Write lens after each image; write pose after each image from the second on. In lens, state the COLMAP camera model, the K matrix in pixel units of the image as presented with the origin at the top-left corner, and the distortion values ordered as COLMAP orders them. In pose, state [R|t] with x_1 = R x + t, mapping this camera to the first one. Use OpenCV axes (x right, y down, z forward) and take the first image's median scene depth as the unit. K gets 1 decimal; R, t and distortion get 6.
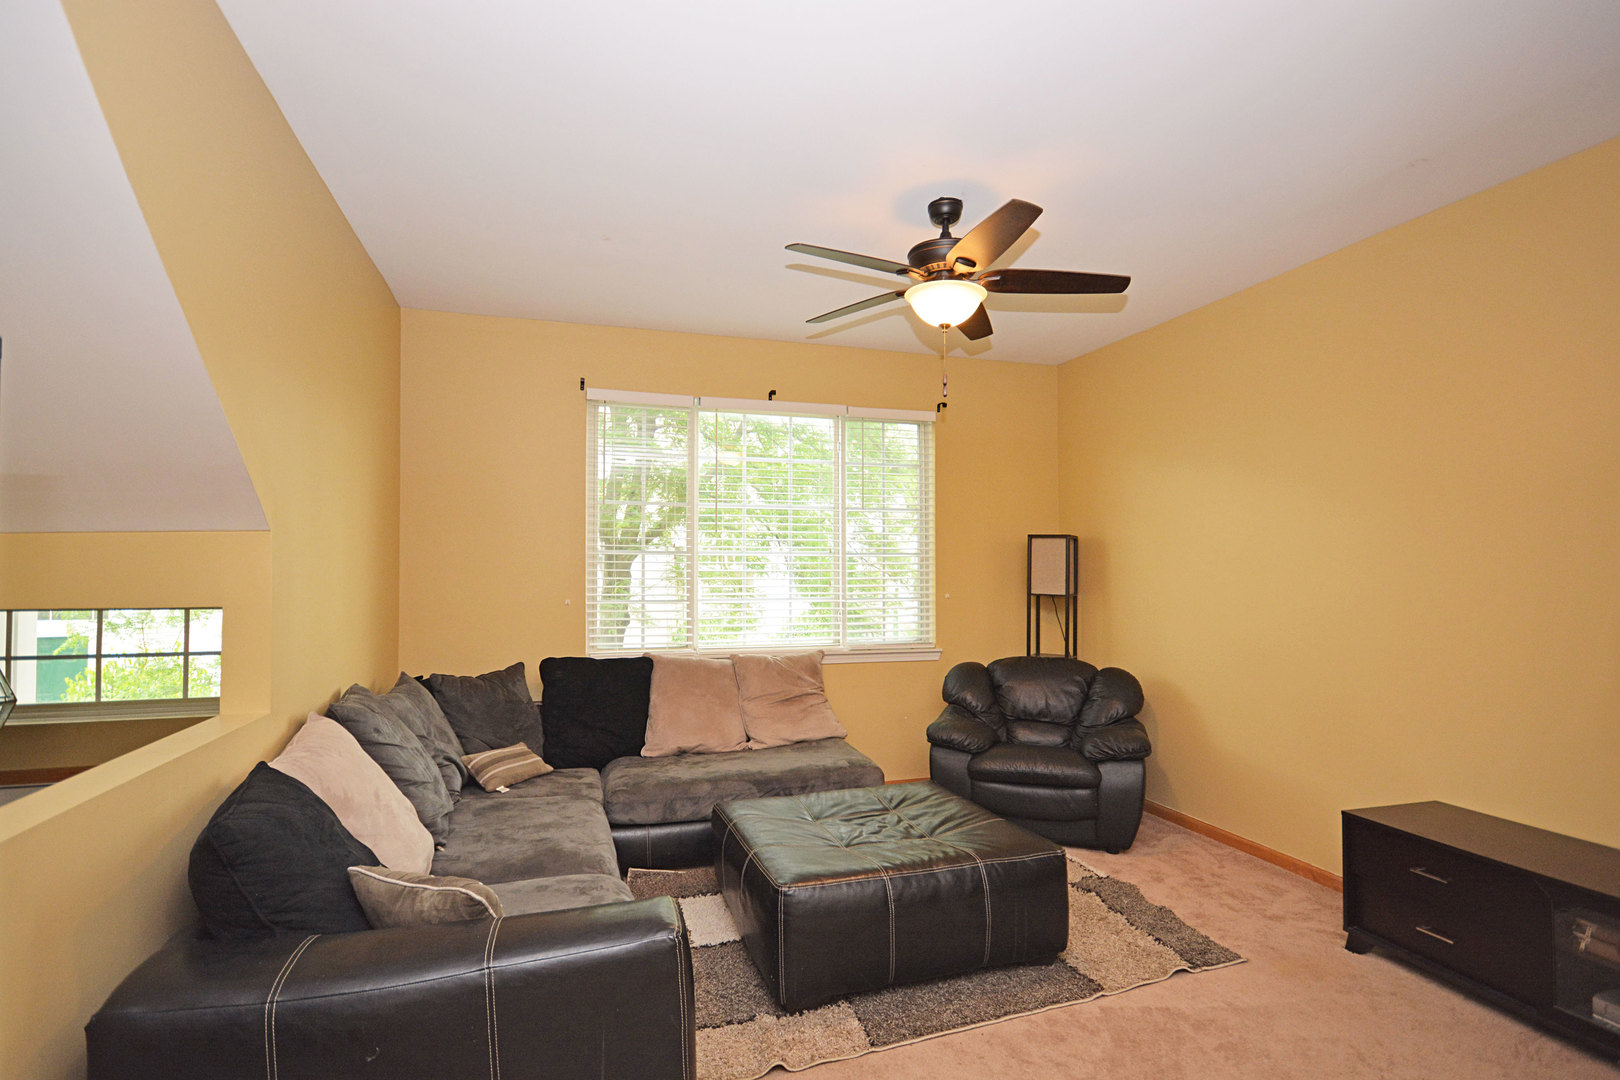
lens RADIAL K [[845.1, 0, 817.1], [0, 845.1, 552.0], [0, 0, 1]] dist [0.021349, -0.000224]
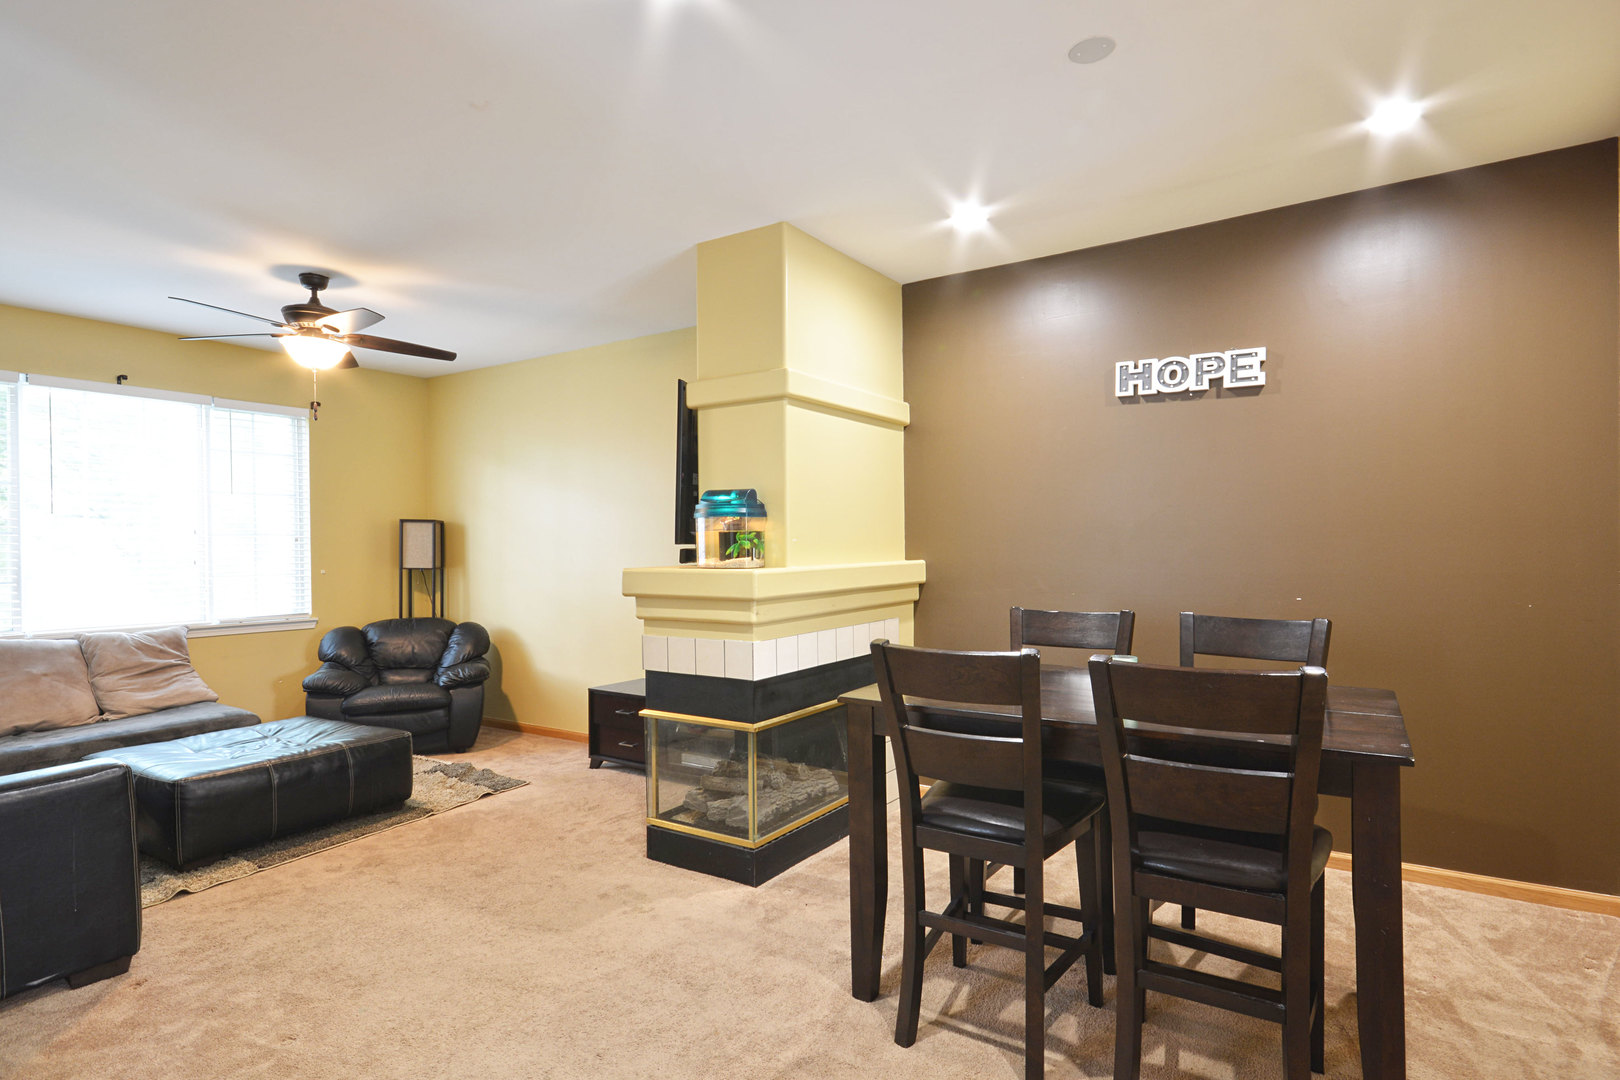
lens RADIAL K [[845.1, 0, 817.1], [0, 845.1, 552.0], [0, 0, 1]] dist [0.021349, -0.000224]
pose [[0.782148, -0.010873, 0.622997, -0.050282], [-0.005016, 0.999705, 0.023744, -0.006759], [-0.623072, -0.021697, 0.781863, -0.390469]]
